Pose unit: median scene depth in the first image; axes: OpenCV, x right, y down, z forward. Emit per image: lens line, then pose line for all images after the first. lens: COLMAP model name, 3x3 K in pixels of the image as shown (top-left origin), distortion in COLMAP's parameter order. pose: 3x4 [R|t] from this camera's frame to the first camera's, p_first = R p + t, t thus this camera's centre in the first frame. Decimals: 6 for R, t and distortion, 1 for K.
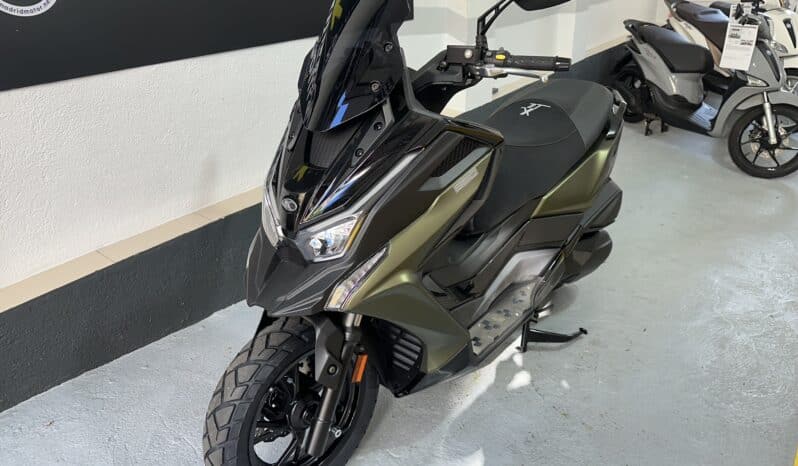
lens RADIAL K [[560.3, 0, 400.0], [0, 560.3, 236.4], [0, 0, 1]] dist [0.065408, -0.093294]
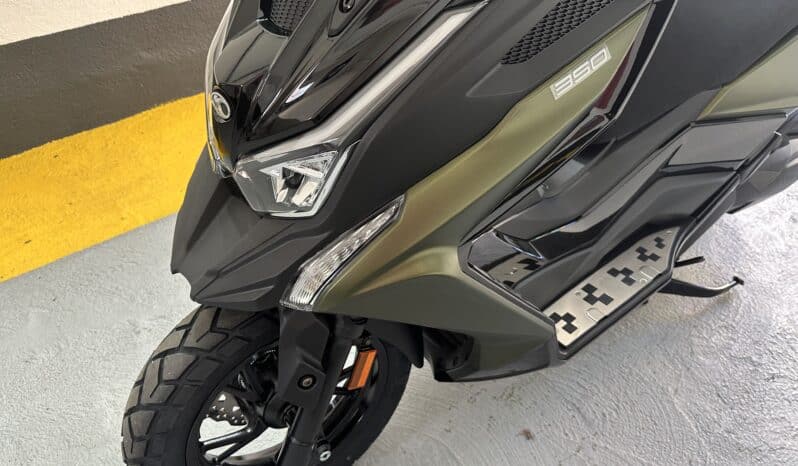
lens RADIAL K [[565.7, 0, 399.0], [0, 565.7, 233.0], [0, 0, 1]] dist [0.044739, -0.059451]
pose [[0.976500, 0.114742, -0.182435, 0.067985], [-0.060948, 0.958962, 0.276907, -0.091006], [0.206721, -0.259281, 0.943419, 0.470028]]
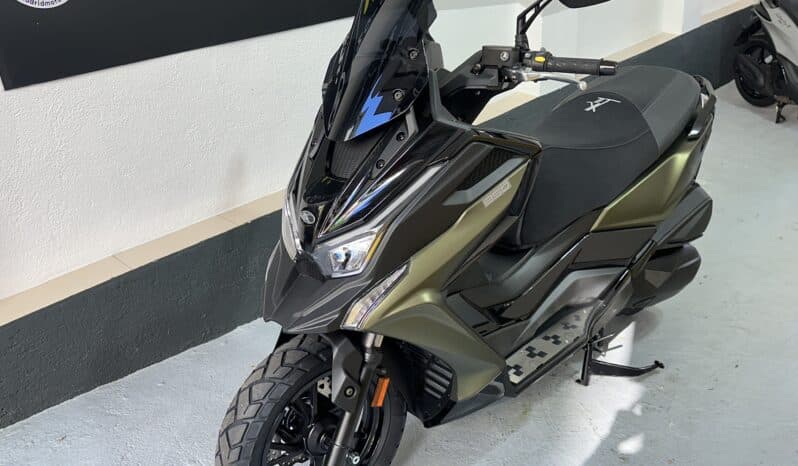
lens RADIAL K [[708.7, 0, 409.3], [0, 708.7, 237.2], [0, 0, 1]] dist [0.053091, -0.002667]
pose [[0.994814, 0.023170, -0.099037, 0.089293], [-0.023291, 0.999729, -0.000071, -0.024165], [0.099009, 0.002378, 0.995084, -0.174097]]
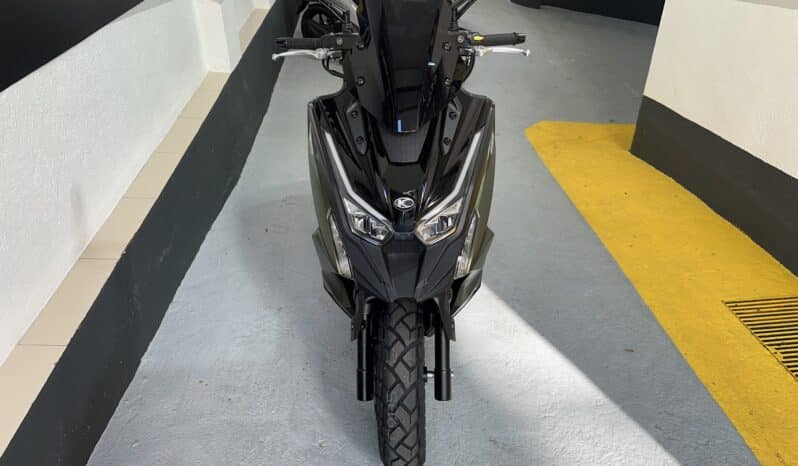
lens RADIAL K [[560.3, 0, 400.0], [0, 560.3, 236.4], [0, 0, 1]] dist [0.065408, -0.093294]
pose [[0.766240, -0.324299, 0.554713, -0.786786], [0.256979, 0.945910, 0.198030, -0.201123], [-0.588930, -0.009189, 0.808132, 0.106850]]
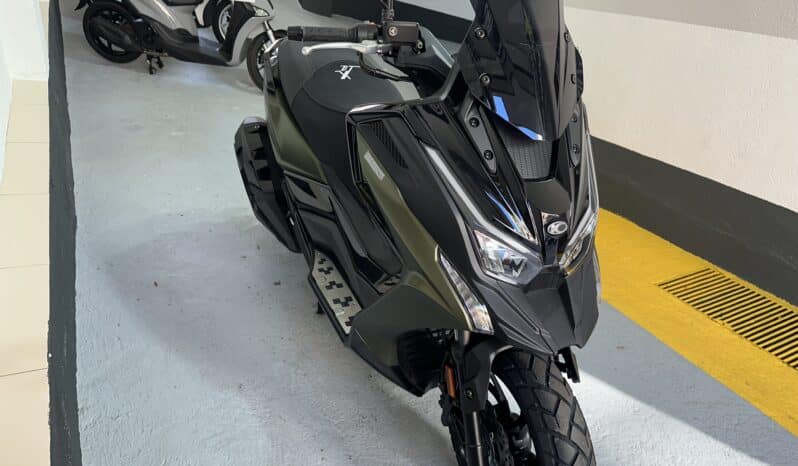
lens RADIAL K [[567.2, 0, 399.4], [0, 567.2, 228.4], [0, 0, 1]] dist [0.003534, -0.002149]
pose [[0.424488, -0.378649, 0.822457, -0.978398], [0.272215, 0.919703, 0.282923, -0.355413], [-0.863545, 0.103788, 0.493476, 0.726406]]
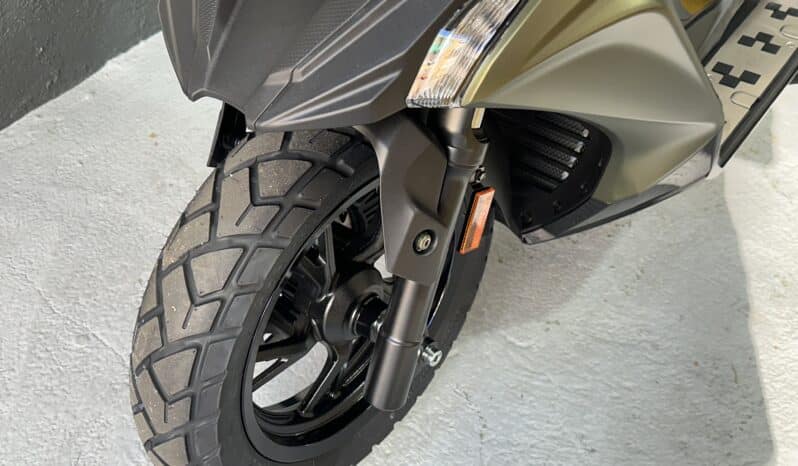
lens RADIAL K [[812.8, 0, 402.6], [0, 812.8, 230.6], [0, 0, 1]] dist [0.207513, -0.521217]
pose [[0.998072, -0.061779, -0.006048, -0.128650], [0.059193, 0.917865, 0.392454, 0.000219], [-0.018694, -0.392055, 0.919752, 0.457387]]
